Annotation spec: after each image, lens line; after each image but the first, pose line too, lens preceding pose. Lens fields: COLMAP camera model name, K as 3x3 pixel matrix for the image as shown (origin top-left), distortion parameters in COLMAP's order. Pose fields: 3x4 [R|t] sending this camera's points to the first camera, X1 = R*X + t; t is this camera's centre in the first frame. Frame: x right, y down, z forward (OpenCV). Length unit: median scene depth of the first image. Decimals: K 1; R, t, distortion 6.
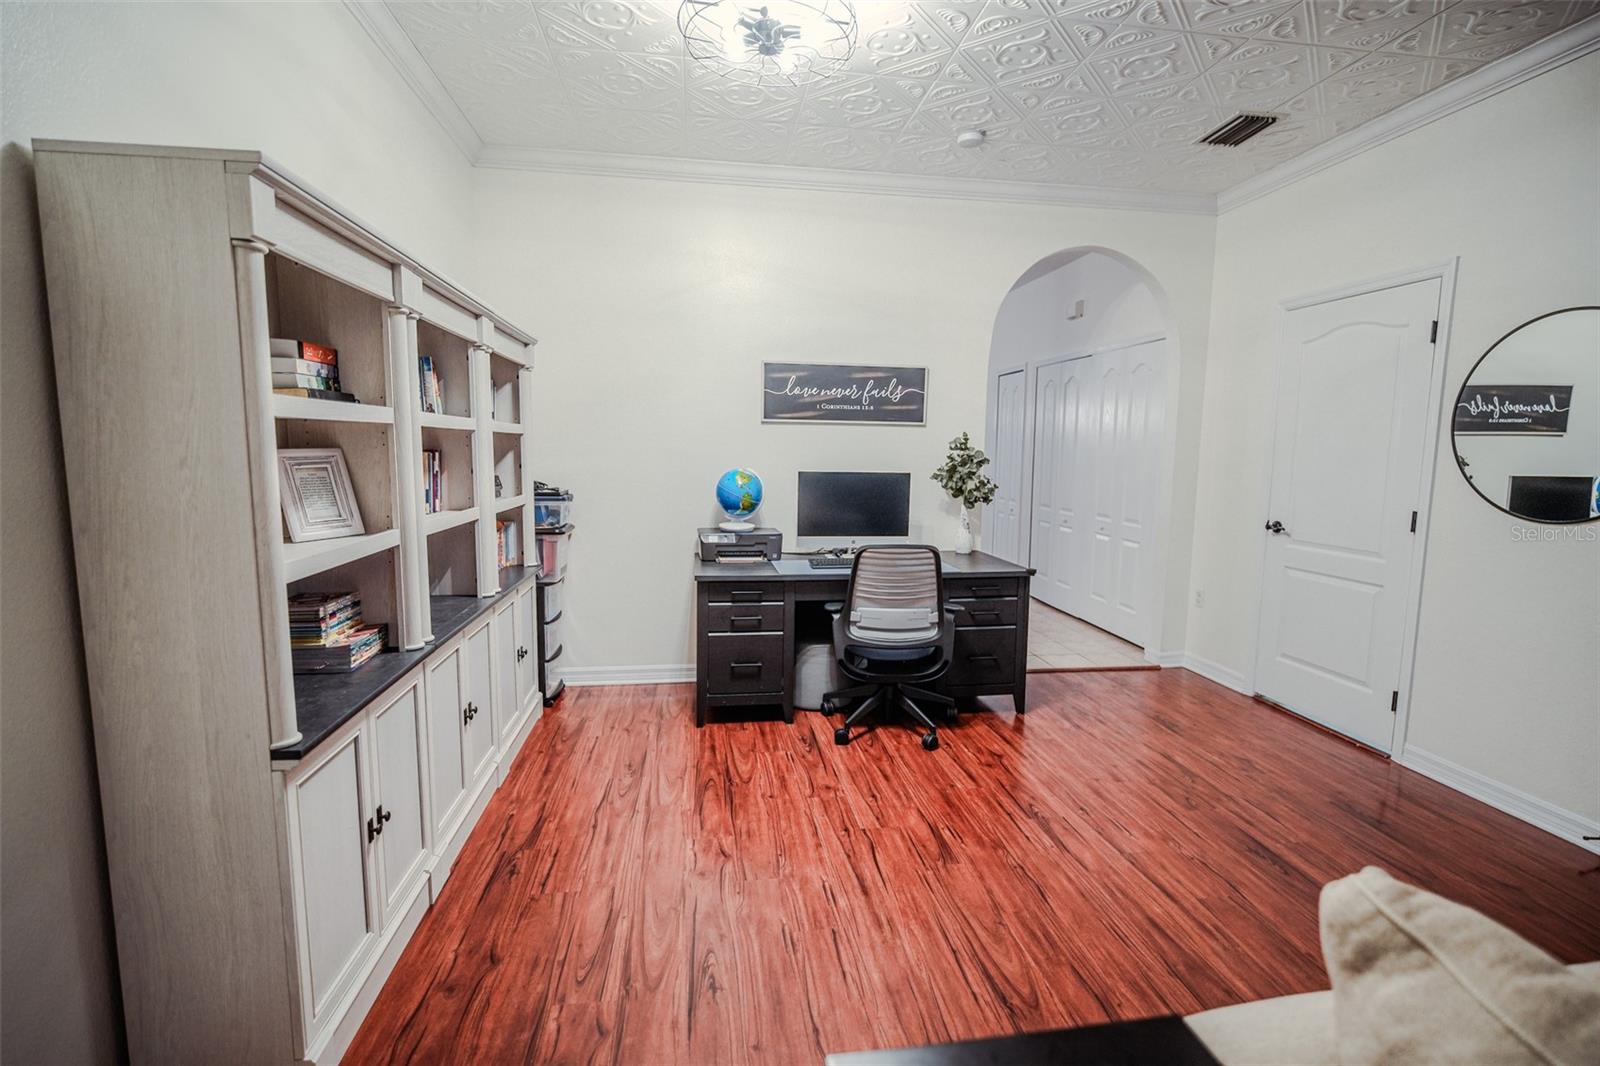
lens RADIAL K [[741.7, 0, 800.5], [0, 741.7, 530.7], [0, 0, 1]] dist [0.000897, -0.003461]
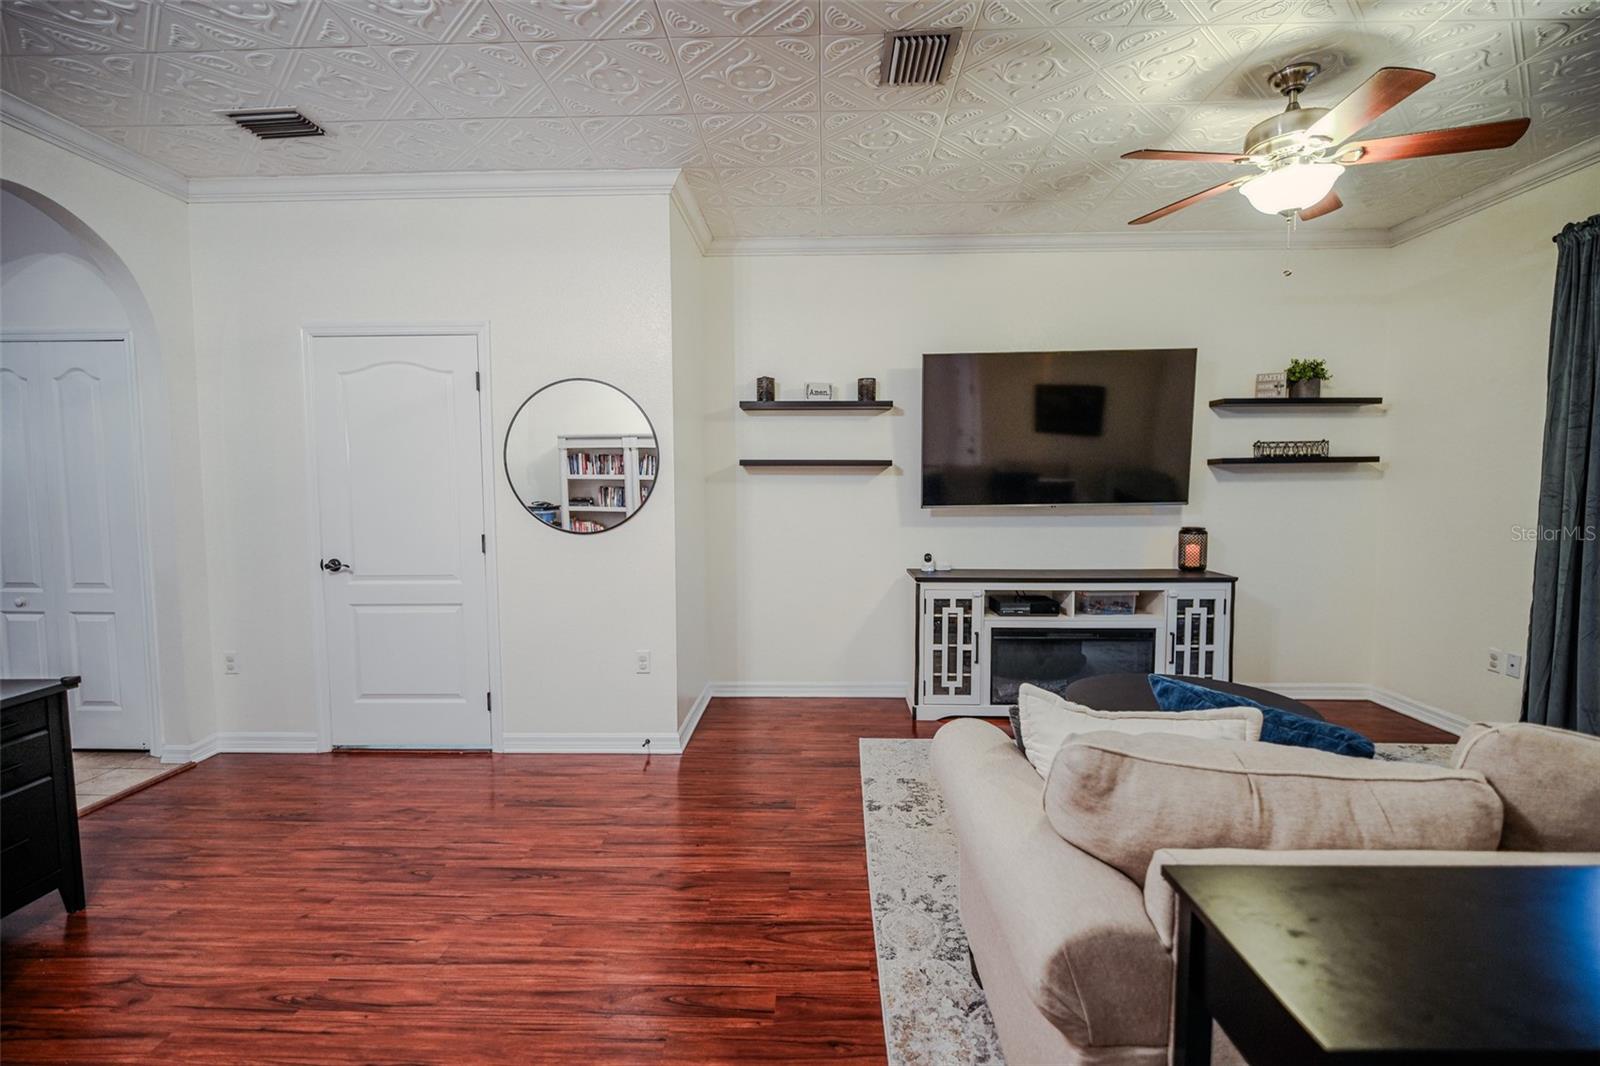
lens RADIAL K [[741.7, 0, 805.3], [0, 741.7, 531.4], [0, 0, 1]] dist [0.000897, -0.003461]
pose [[0.166576, -0.079060, 0.982854, -0.202067], [0.118884, 0.991119, 0.059576, -0.036513], [-0.978836, 0.106922, 0.174495, 0.273523]]
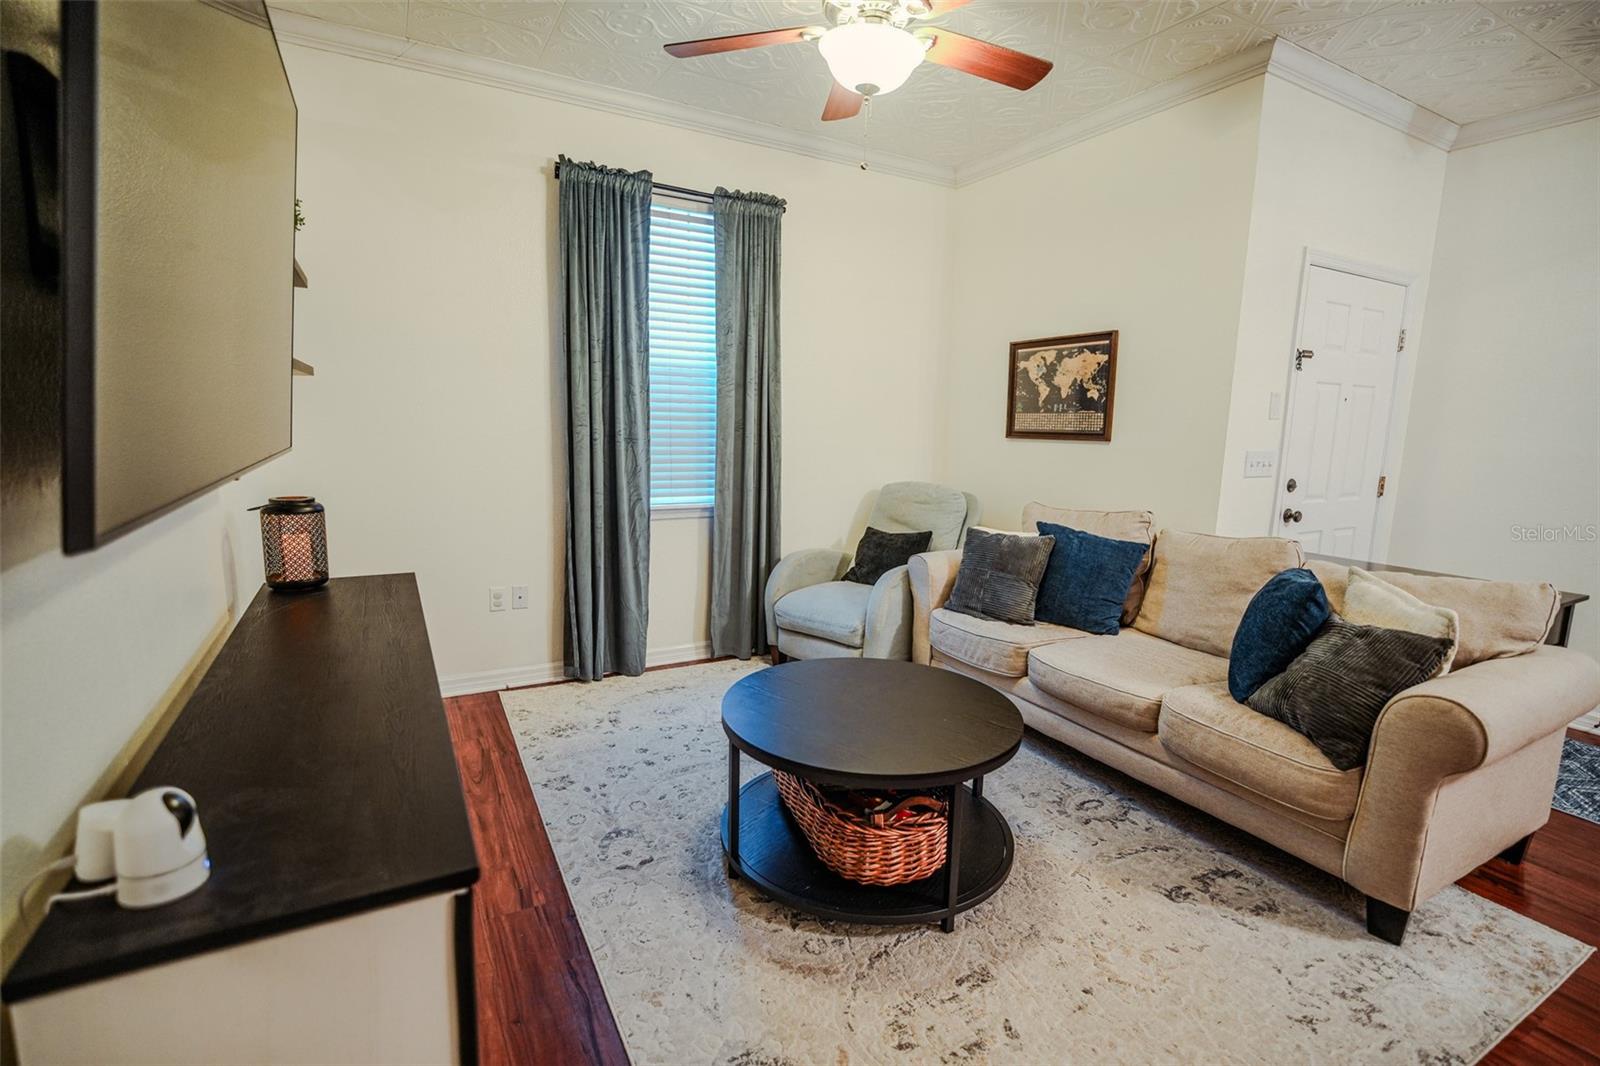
lens RADIAL K [[741.7, 0, 798.5], [0, 741.7, 534.5], [0, 0, 1]] dist [0.000897, -0.003461]
pose [[-0.933699, 0.022447, -0.357355, 0.964072], [-0.074926, 0.963689, 0.256301, -0.049539], [0.350132, 0.266083, -0.898113, 0.543465]]
